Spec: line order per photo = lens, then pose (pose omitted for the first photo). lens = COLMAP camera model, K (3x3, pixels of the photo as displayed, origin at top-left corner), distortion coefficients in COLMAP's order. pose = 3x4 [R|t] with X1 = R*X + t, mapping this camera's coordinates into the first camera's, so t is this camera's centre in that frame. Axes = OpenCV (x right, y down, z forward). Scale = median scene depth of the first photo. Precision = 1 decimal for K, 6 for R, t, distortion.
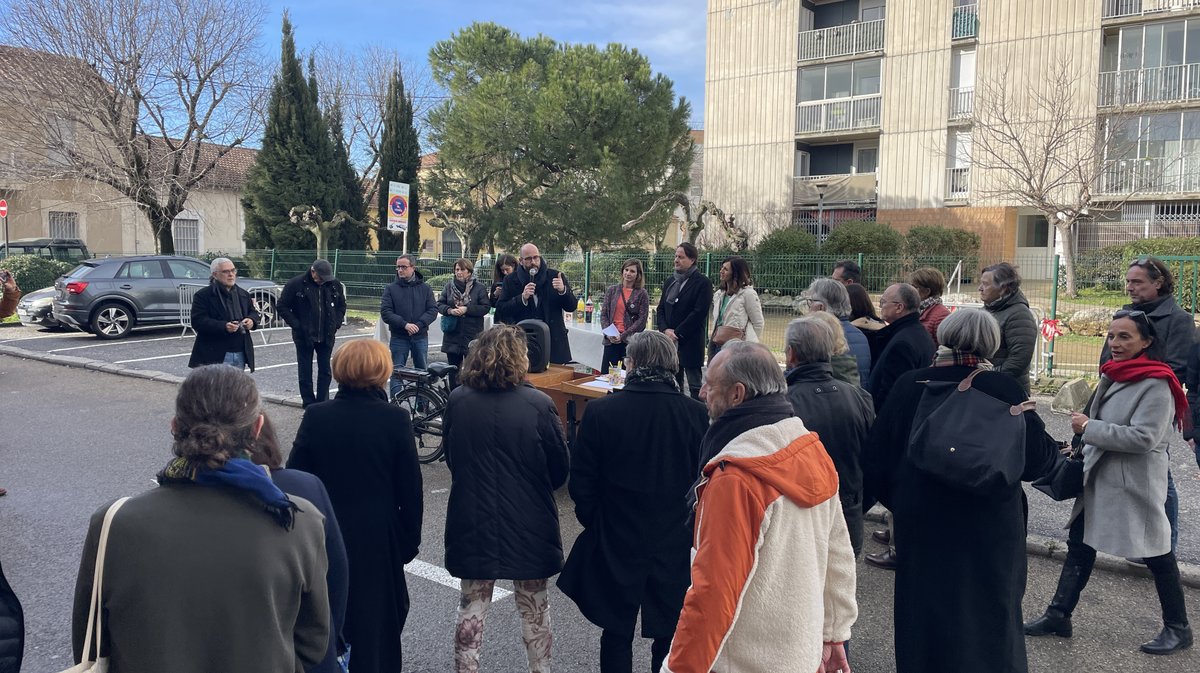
lens RADIAL K [[884.1, 0, 600.0], [0, 884.1, 336.5], [0, 0, 1]] dist [0.101713, -0.127469]
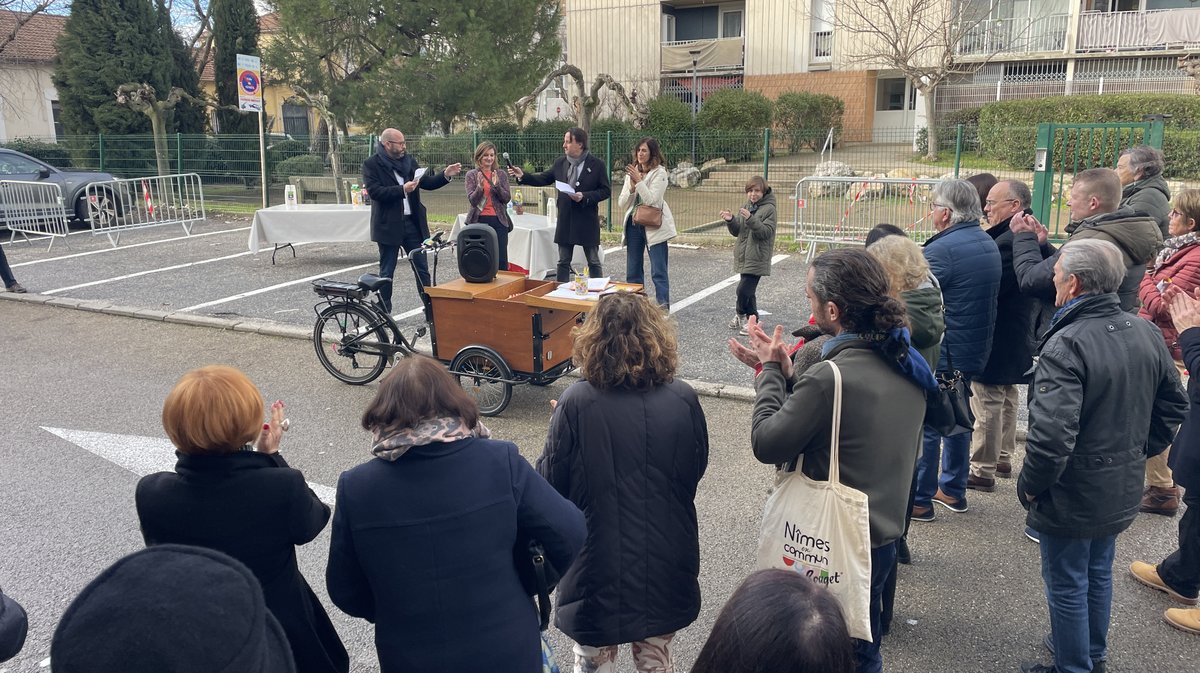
lens RADIAL K [[884.1, 0, 600.0], [0, 884.1, 336.5], [0, 0, 1]] dist [0.101713, -0.127469]
pose [[0.985571, -0.064350, 0.156553, -0.026308], [0.041376, 0.988447, 0.145811, -0.008280], [-0.164127, -0.137229, 0.976847, 0.020514]]
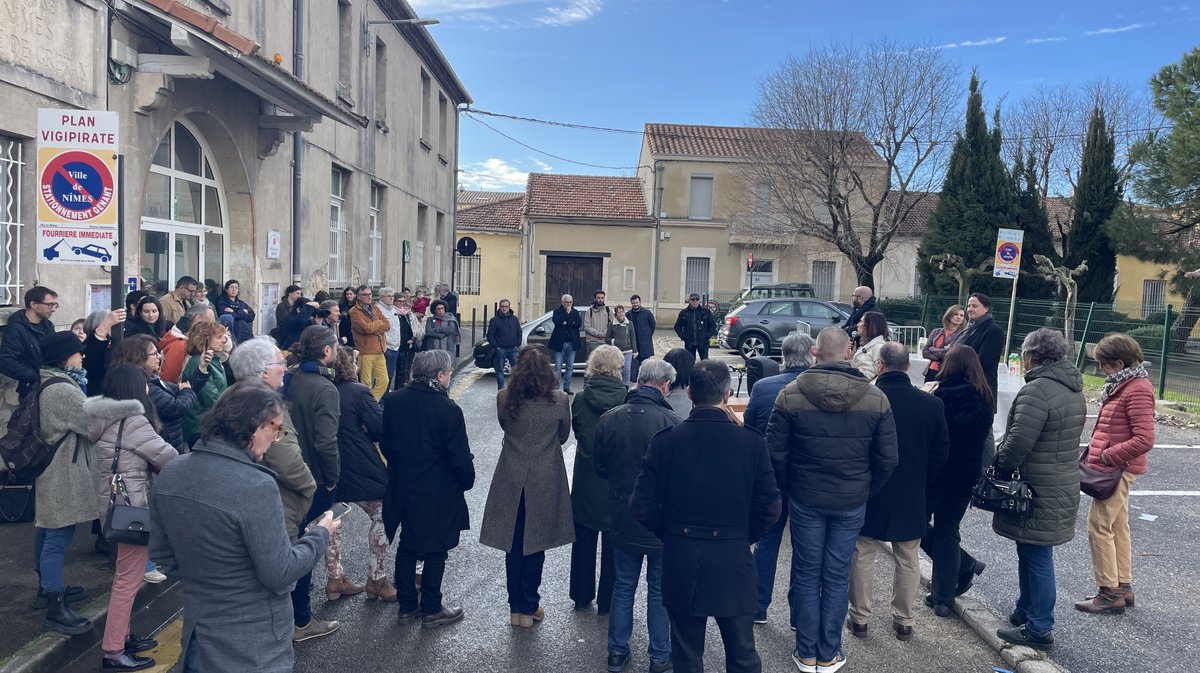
lens RADIAL K [[884.1, 0, 600.0], [0, 884.1, 336.5], [0, 0, 1]] dist [0.101713, -0.127469]
pose [[0.637571, 0.057753, -0.768224, 0.176083], [-0.095491, 0.995421, -0.004418, -0.004307], [0.764451, 0.076175, 0.640166, 0.014944]]
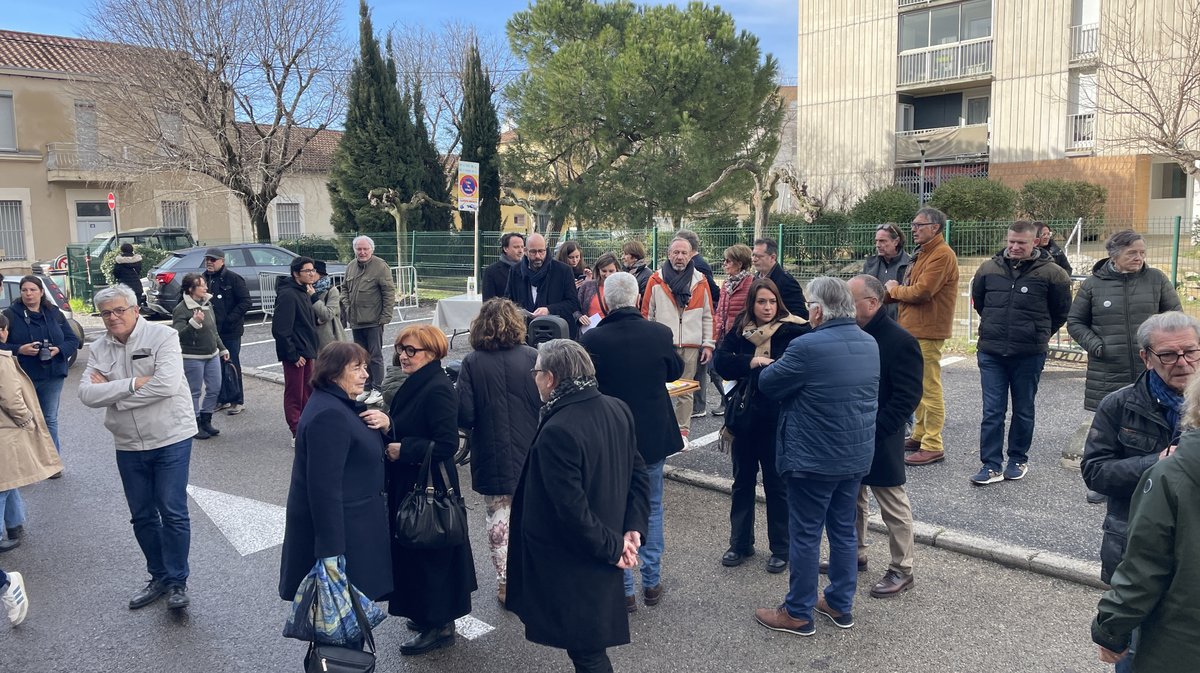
lens RADIAL K [[890.5, 0, 588.1], [0, 890.5, 338.5], [0, 0, 1]] dist [0.099646, -0.123293]
pose [[0.991322, -0.018717, -0.130115, 0.021691], [0.023617, 0.999065, 0.036214, -0.006571], [0.129316, -0.038973, 0.990837, 0.016564]]
